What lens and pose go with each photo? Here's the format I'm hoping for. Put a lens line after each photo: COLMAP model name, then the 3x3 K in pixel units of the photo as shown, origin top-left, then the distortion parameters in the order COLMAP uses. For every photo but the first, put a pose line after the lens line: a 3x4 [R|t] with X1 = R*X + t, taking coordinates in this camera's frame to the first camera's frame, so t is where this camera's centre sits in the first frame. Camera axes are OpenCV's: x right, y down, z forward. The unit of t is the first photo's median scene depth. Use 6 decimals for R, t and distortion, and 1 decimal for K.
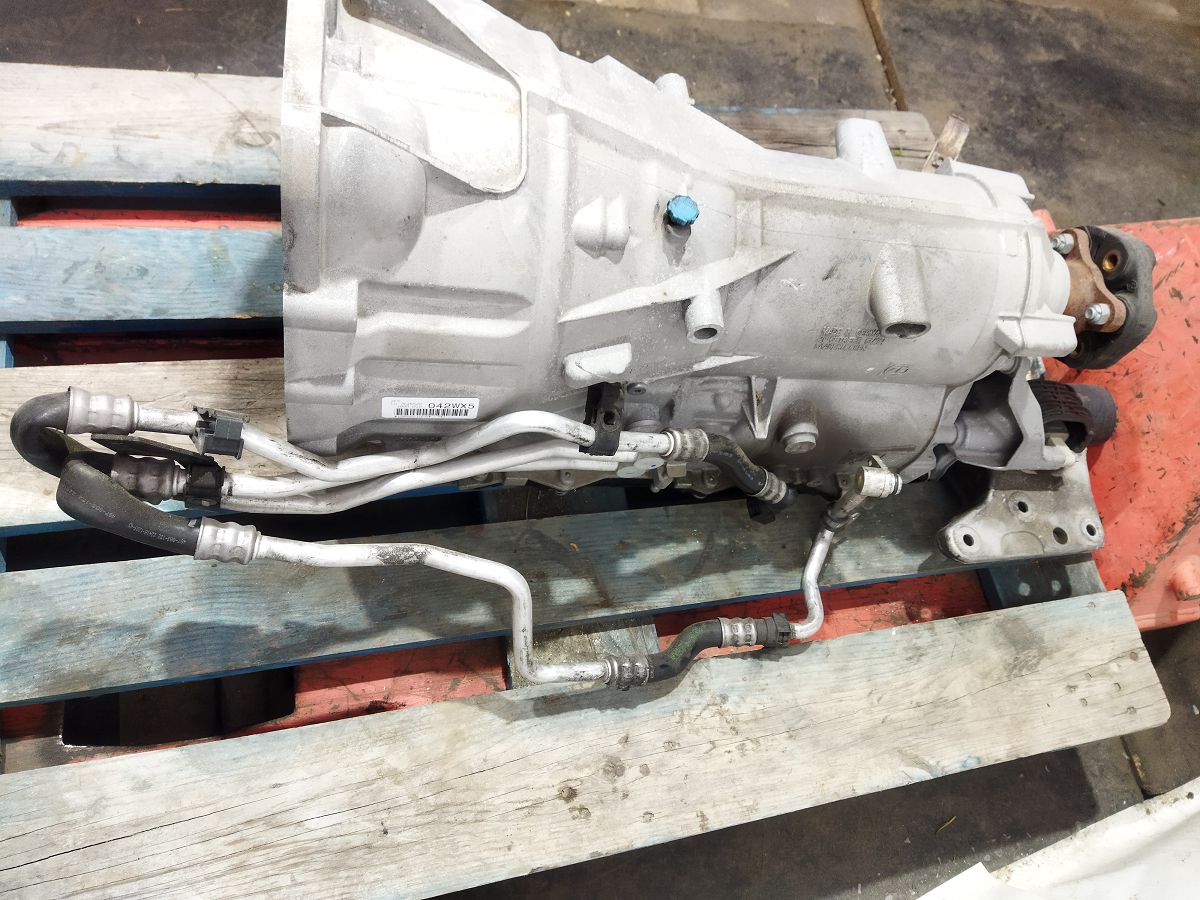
lens RADIAL K [[924.8, 0, 600.4], [0, 924.8, 448.4], [0, 0, 1]] dist [0.038507, -0.060717]
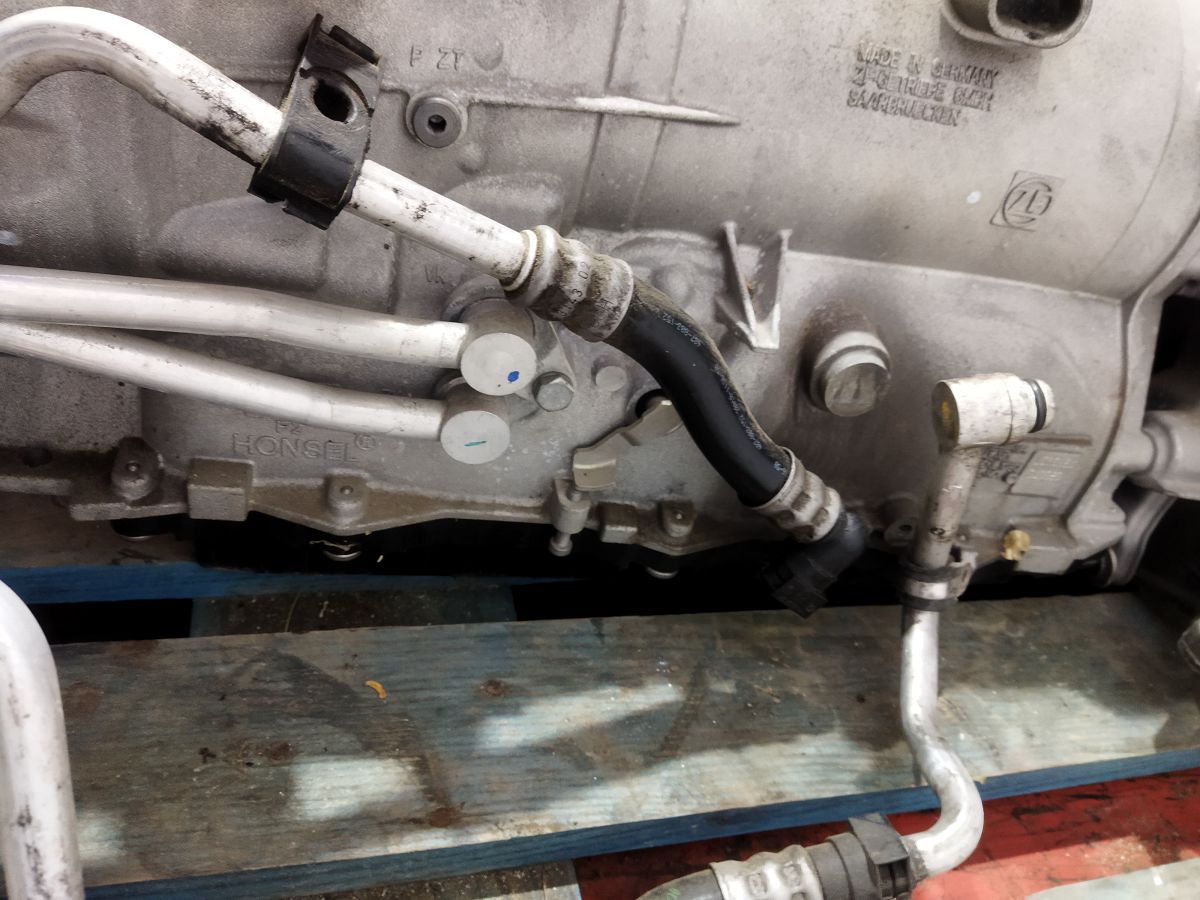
lens RADIAL K [[924.8, 0, 623.3], [0, 924.8, 455.9], [0, 0, 1]] dist [0.038507, -0.060717]
pose [[0.997407, -0.068282, 0.022725, 0.082530], [0.071240, 0.892181, -0.446024, 0.207432], [0.010180, 0.446486, 0.894733, 0.563484]]
